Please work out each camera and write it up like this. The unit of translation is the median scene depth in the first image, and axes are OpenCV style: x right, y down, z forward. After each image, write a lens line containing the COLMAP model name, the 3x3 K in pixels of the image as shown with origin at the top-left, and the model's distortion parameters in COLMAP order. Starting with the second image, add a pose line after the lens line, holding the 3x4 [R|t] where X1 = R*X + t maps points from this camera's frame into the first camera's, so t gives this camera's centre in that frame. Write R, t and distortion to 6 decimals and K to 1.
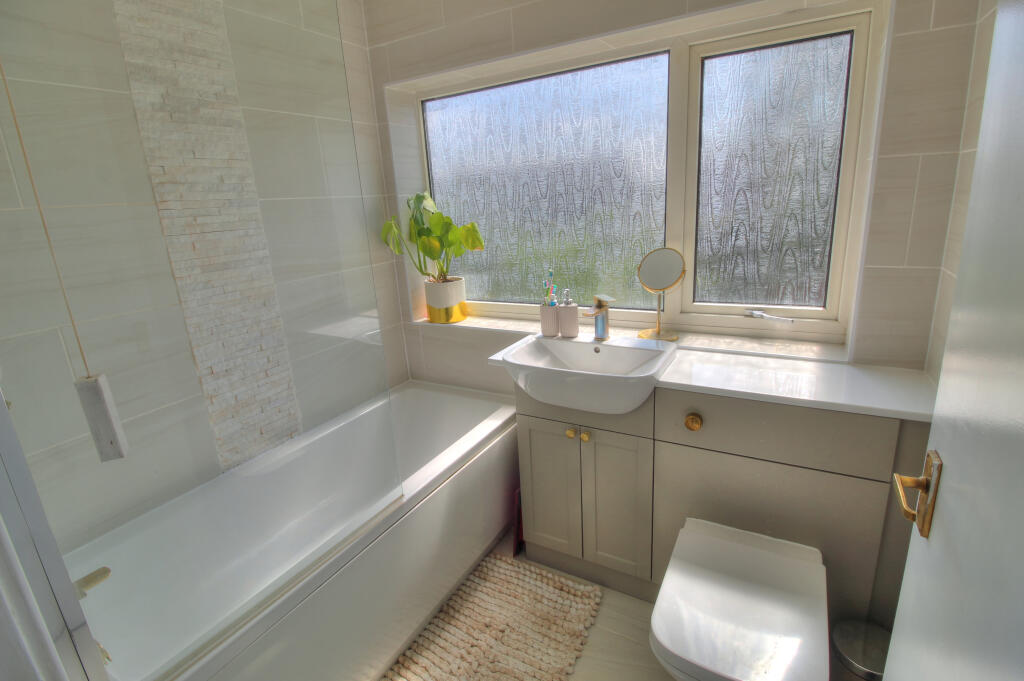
lens RADIAL K [[553.6, 0, 512.0], [0, 553.6, 340.5], [0, 0, 1]] dist [-0.046717, -0.000600]
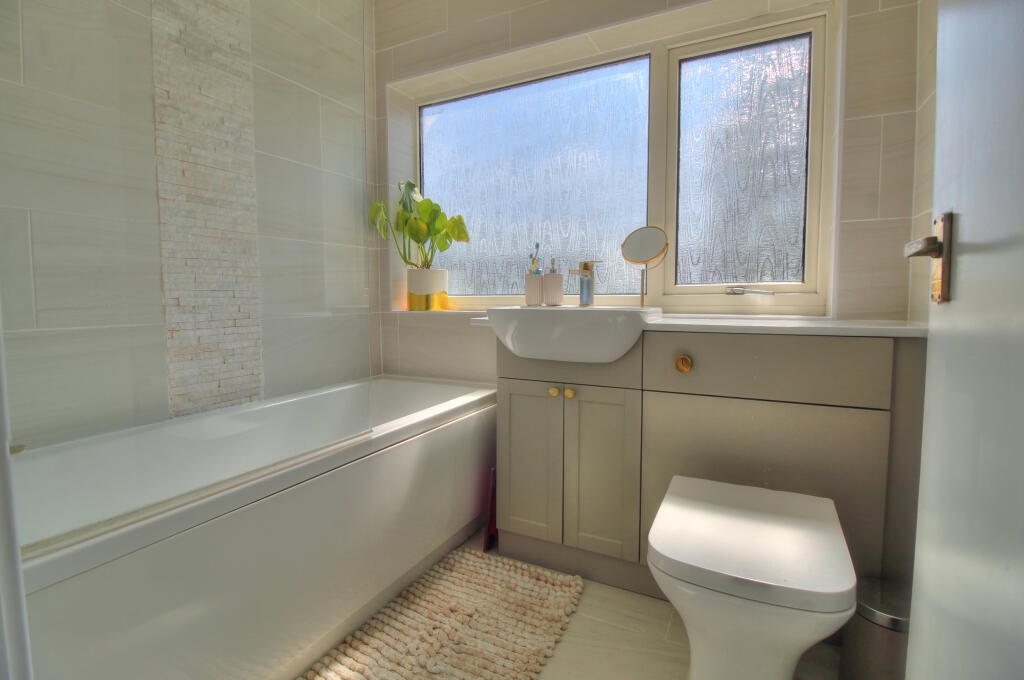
lens RADIAL K [[553.6, 0, 512.0], [0, 553.6, 340.0], [0, 0, 1]] dist [-0.046717, -0.000600]
pose [[0.997086, 0.054456, 0.053432, -0.020951], [-0.041173, 0.973709, -0.224043, 0.295139], [-0.064227, 0.221190, 0.973113, 0.060267]]
